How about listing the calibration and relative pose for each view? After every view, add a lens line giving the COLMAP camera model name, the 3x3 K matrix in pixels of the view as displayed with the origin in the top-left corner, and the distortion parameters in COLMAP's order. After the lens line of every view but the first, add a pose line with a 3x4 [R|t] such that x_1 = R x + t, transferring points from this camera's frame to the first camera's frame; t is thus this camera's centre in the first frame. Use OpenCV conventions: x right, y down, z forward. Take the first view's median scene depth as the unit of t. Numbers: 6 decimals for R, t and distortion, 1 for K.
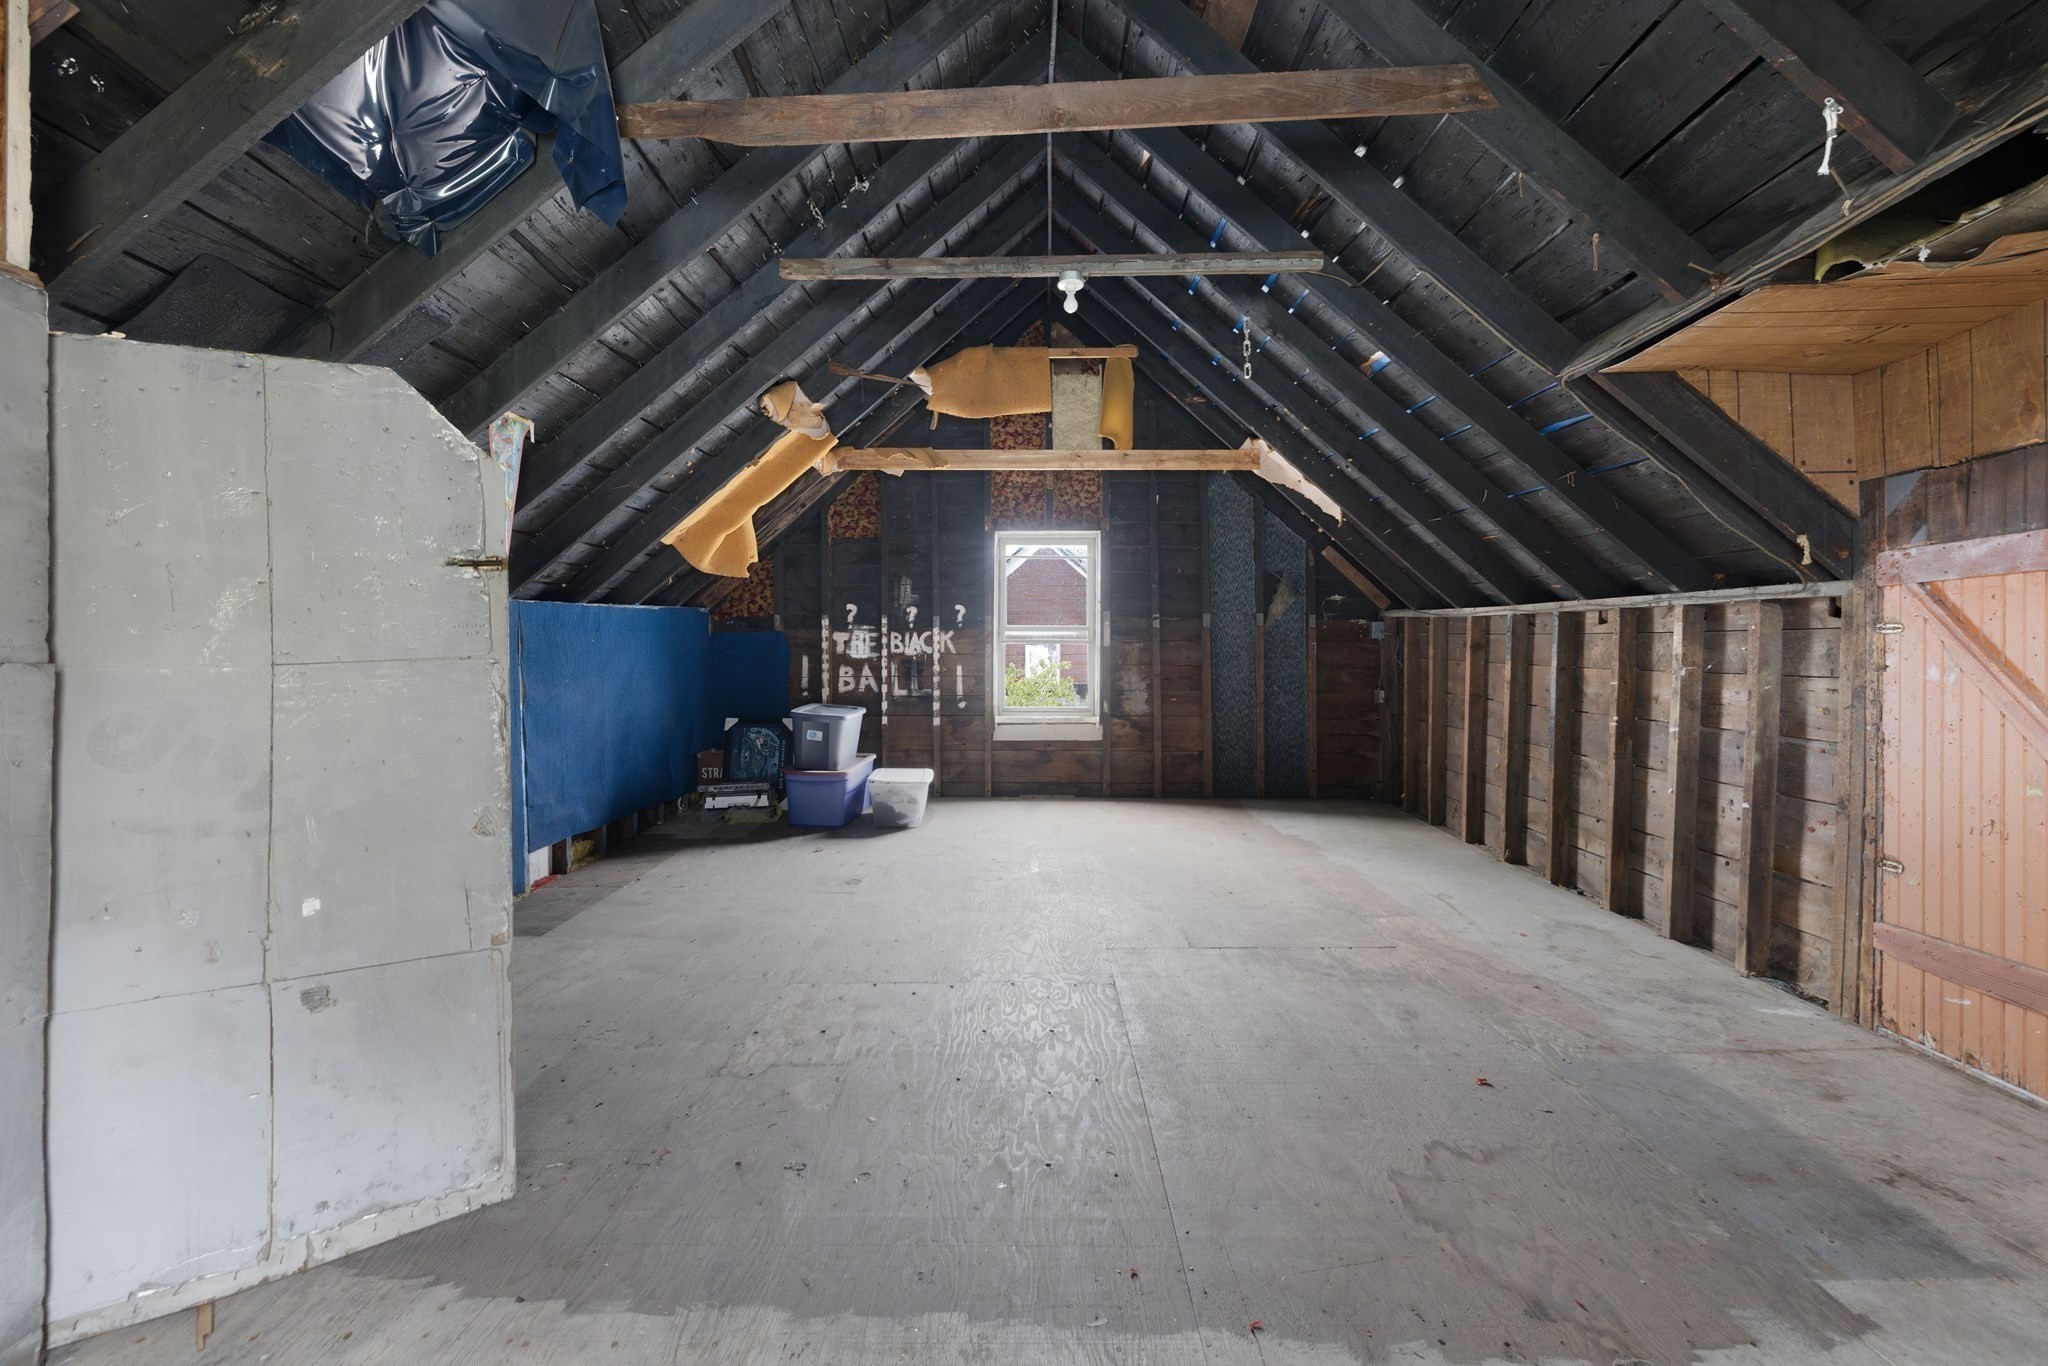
lens RADIAL K [[876.4, 0, 1018.3], [0, 876.4, 641.4], [0, 0, 1]] dist [-0.000717, 0.000758]
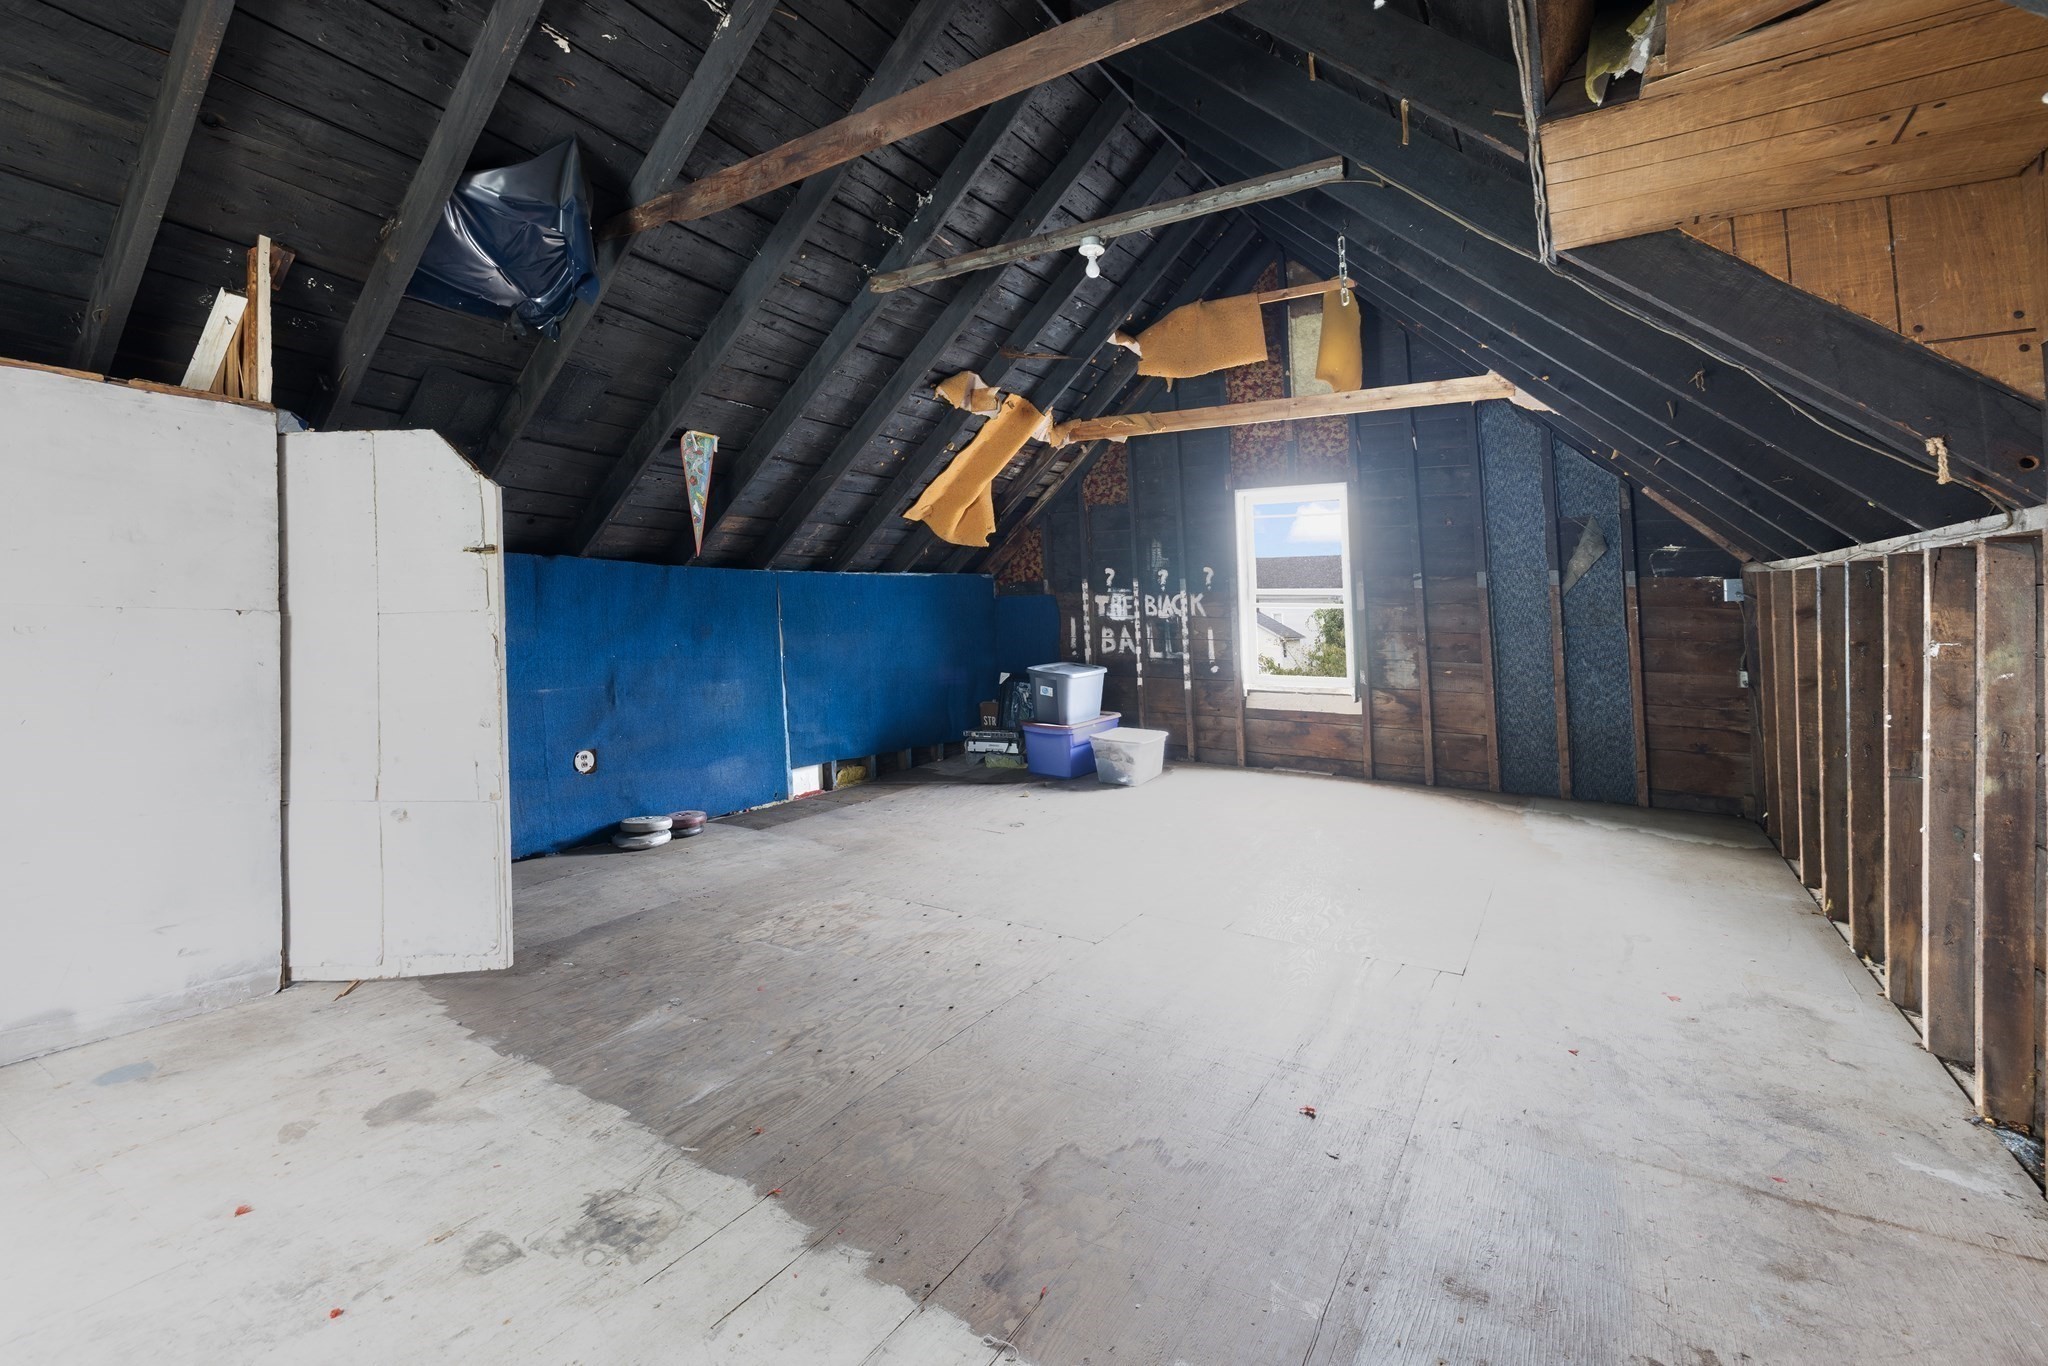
lens RADIAL K [[900.6, 0, 1039.5], [0, 900.6, 610.2], [0, 0, 1]] dist [-0.000985, 0.000223]
pose [[0.860666, 0.005425, -0.509141, 0.318248], [-0.003027, 0.999980, 0.005539, 0.001709], [0.509161, -0.003226, 0.860665, 0.043343]]
